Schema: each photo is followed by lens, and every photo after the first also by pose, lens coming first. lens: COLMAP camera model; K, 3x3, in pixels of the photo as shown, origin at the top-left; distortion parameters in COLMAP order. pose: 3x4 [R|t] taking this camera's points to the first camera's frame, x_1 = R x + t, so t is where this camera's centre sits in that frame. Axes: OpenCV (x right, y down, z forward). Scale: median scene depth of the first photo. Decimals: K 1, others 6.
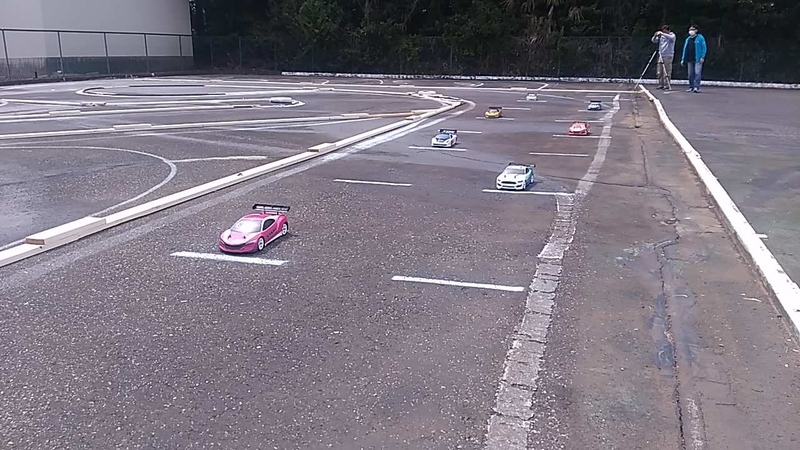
lens RADIAL K [[636.1, 0, 397.0], [0, 636.1, 220.0], [0, 0, 1]] dist [0.032577, -0.152832]
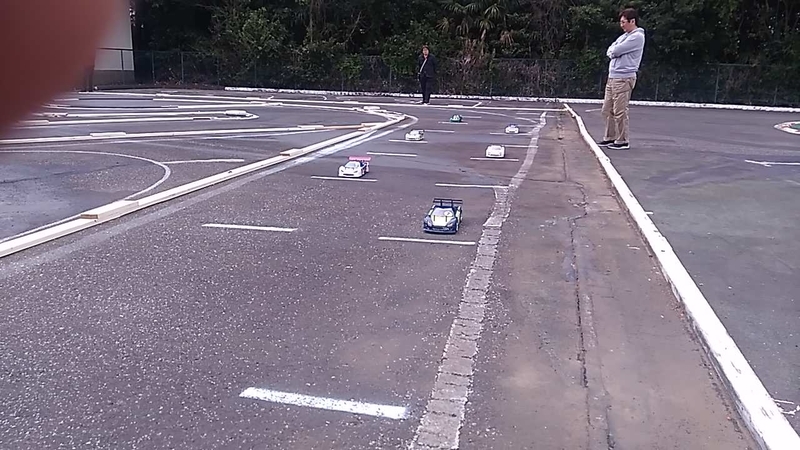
lens RADIAL K [[636.1, 0, 397.0], [0, 636.1, 220.0], [0, 0, 1]] dist [0.032577, -0.152832]
pose [[0.994882, -0.005761, 0.100876, -0.043555], [0.008435, 0.999624, -0.026106, 0.036698], [-0.100688, 0.026823, 0.994556, -0.144696]]
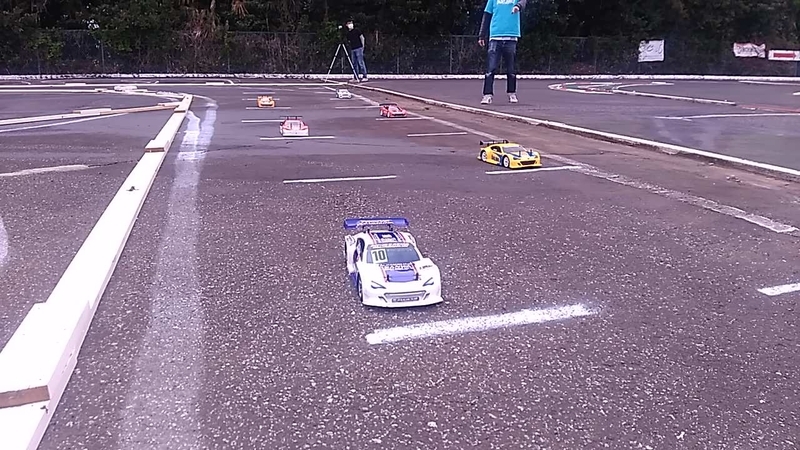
lens RADIAL K [[636.1, 0, 397.0], [0, 636.1, 220.0], [0, 0, 1]] dist [0.032577, -0.152832]
pose [[0.834829, -0.133016, 0.534198, -0.262515], [0.137030, 0.990038, 0.032373, -0.020897], [-0.533182, 0.046175, 0.844739, 0.275558]]
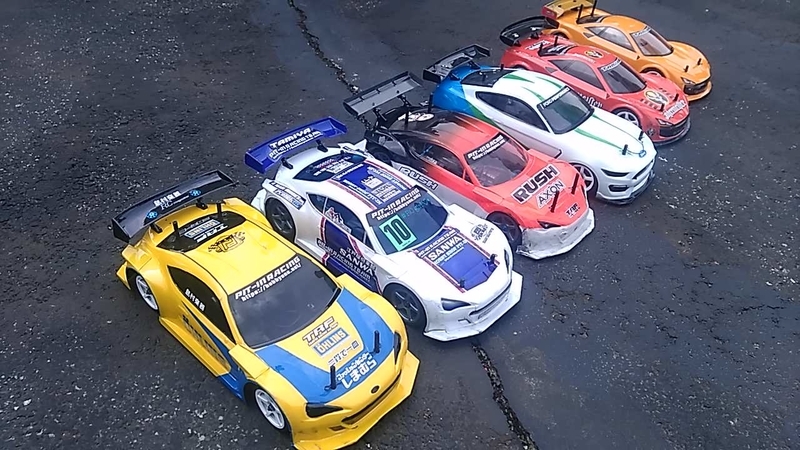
lens RADIAL K [[636.1, 0, 397.0], [0, 636.1, 220.0], [0, 0, 1]] dist [0.032577, -0.152832]
pose [[0.412100, -0.536579, 0.736381, -0.234190], [0.229052, 0.843254, 0.486269, -0.088364], [-0.881878, -0.031722, 0.470409, 0.470760]]
